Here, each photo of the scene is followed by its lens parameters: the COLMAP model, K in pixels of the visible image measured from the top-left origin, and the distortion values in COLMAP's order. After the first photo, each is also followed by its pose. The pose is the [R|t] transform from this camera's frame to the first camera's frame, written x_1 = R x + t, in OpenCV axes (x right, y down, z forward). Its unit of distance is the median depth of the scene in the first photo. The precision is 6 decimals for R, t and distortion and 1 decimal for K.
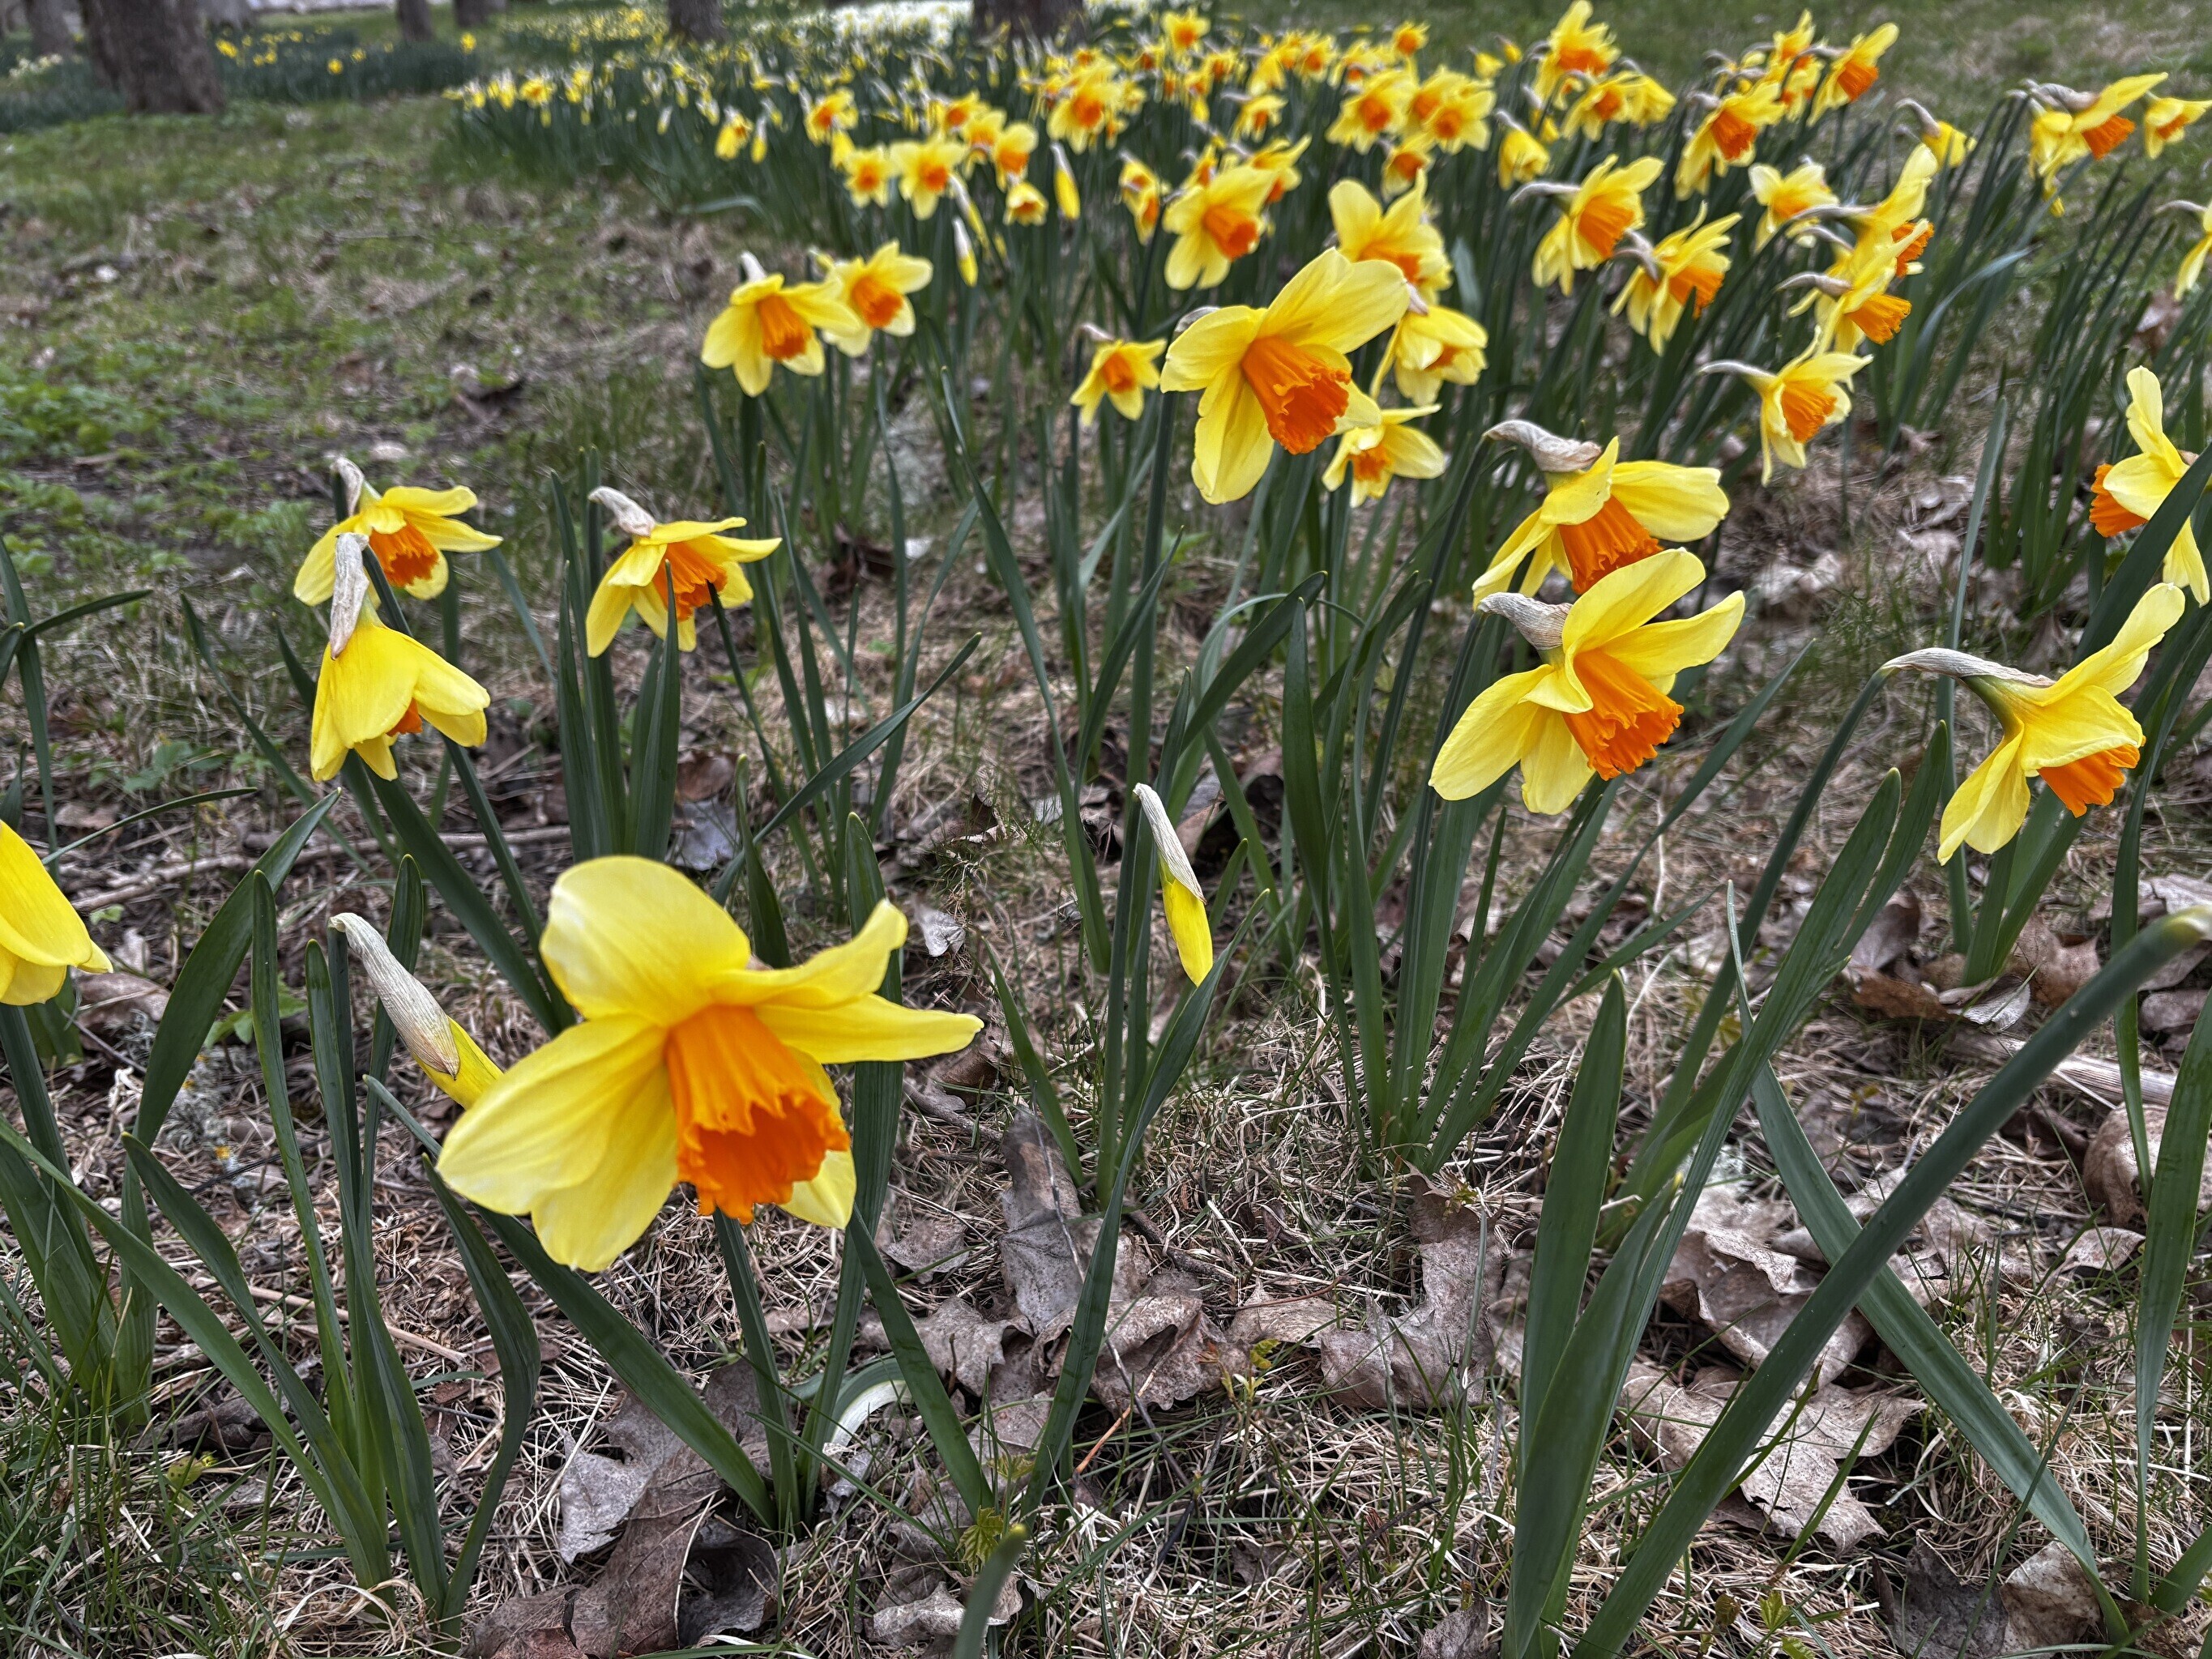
lens RADIAL K [[1651.5, 0, 1117.3], [0, 1651.5, 856.1], [0, 0, 1]] dist [0.024800, -0.000239]
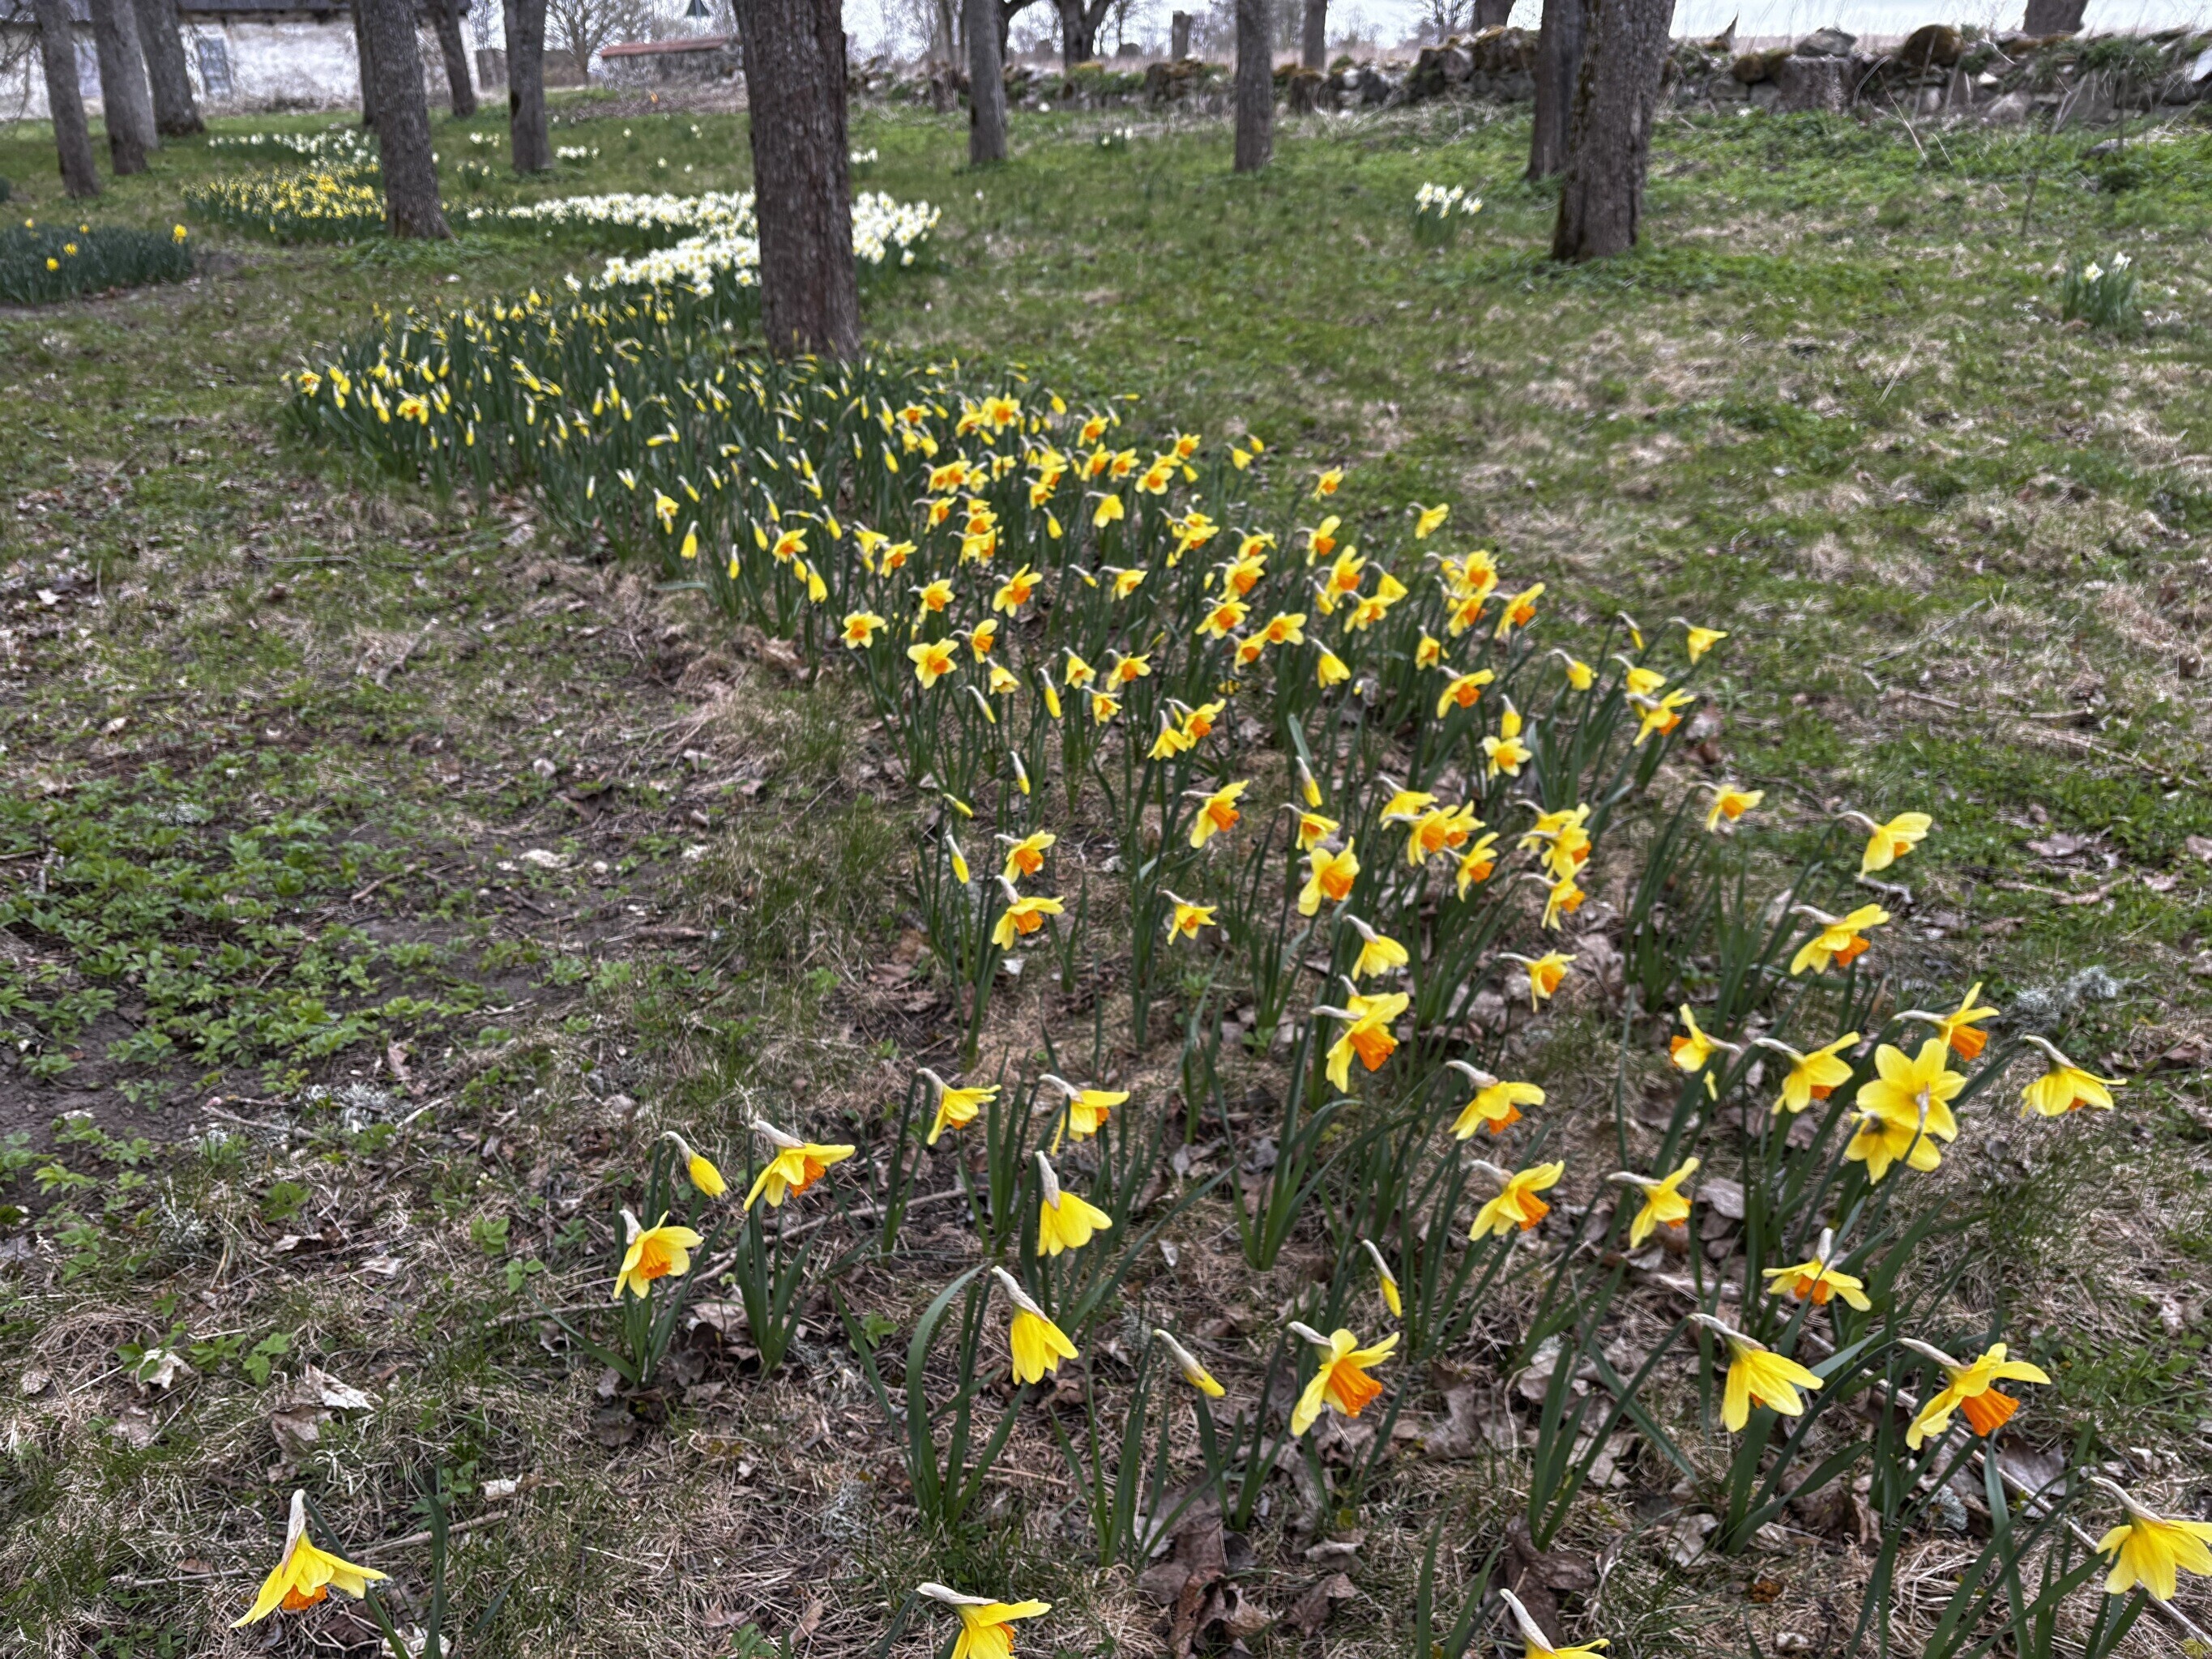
lens RADIAL K [[1651.5, 0, 1117.3], [0, 1651.5, 856.1], [0, 0, 1]] dist [0.024800, -0.000239]
pose [[0.981040, -0.045085, 0.188487, -0.760852], [0.055987, 0.997028, -0.052920, -0.480038], [-0.185541, 0.062470, 0.980649, -1.447933]]
